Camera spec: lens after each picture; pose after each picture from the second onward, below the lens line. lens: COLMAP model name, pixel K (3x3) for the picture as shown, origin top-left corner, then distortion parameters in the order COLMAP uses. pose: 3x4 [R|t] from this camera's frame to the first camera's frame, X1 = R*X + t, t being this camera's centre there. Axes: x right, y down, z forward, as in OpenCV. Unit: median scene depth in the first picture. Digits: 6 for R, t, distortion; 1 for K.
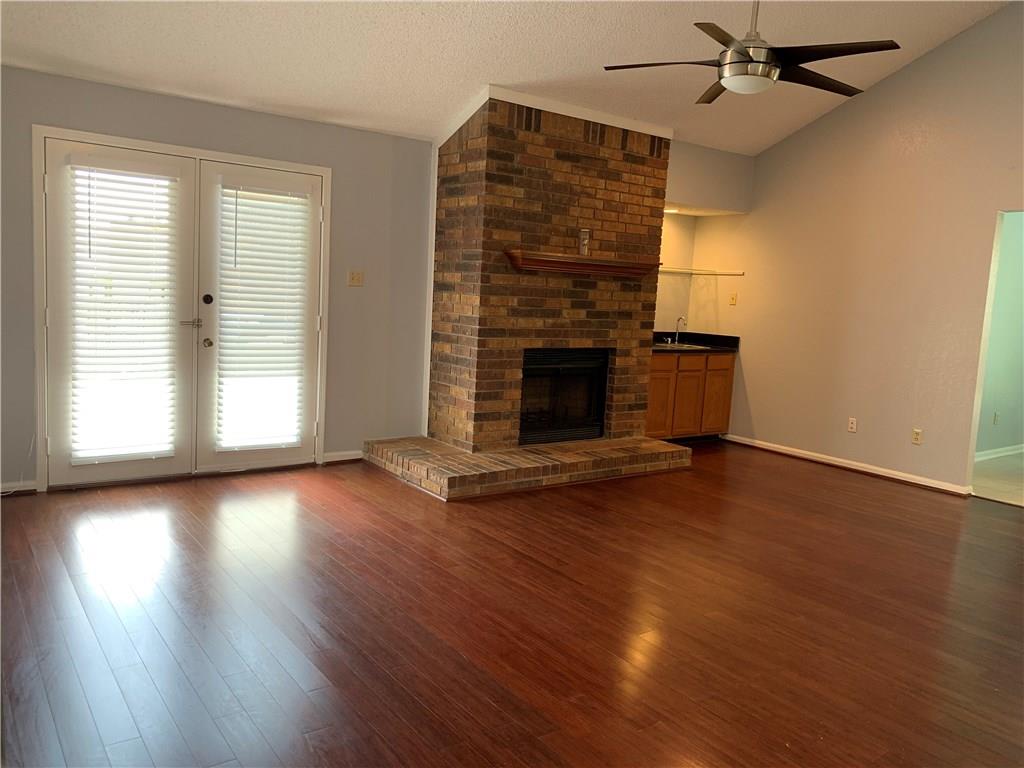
lens RADIAL K [[798.8, 0, 515.9], [0, 798.8, 384.4], [0, 0, 1]] dist [0.027370, -0.011524]
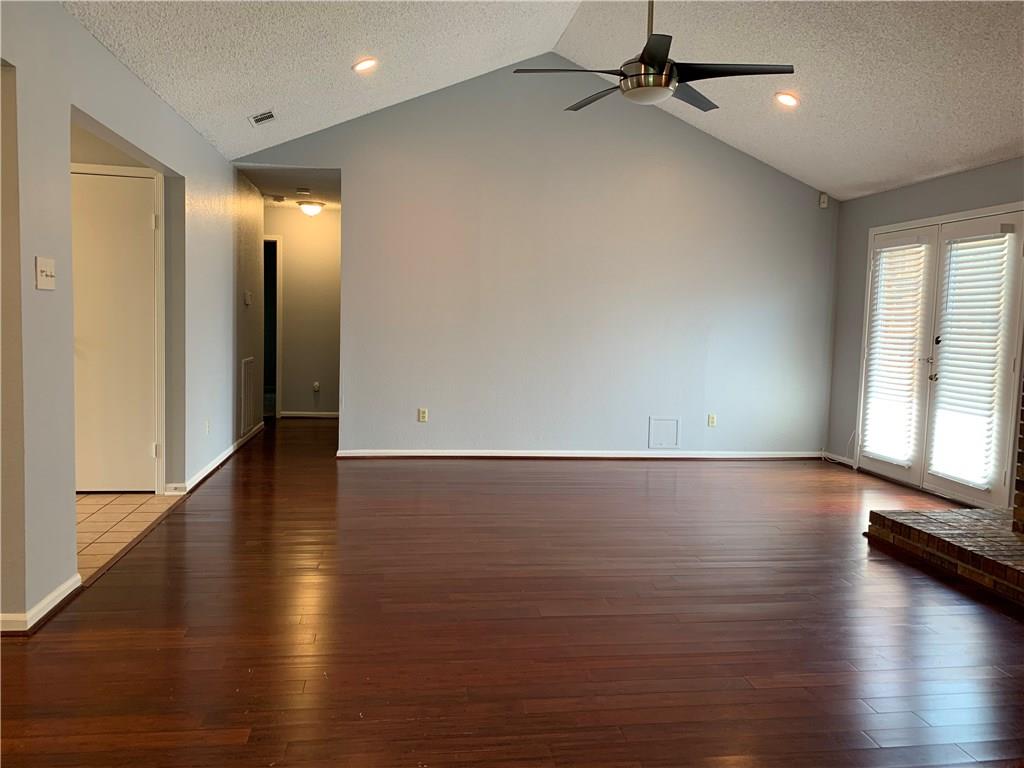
lens RADIAL K [[798.8, 0, 510.0], [0, 798.8, 384.2], [0, 0, 1]] dist [0.027370, -0.011524]
pose [[-0.465992, 0.007716, -0.884755, 0.666752], [-0.163392, 0.982013, 0.094621, -0.037203], [0.869571, 0.188655, -0.456349, 0.706826]]
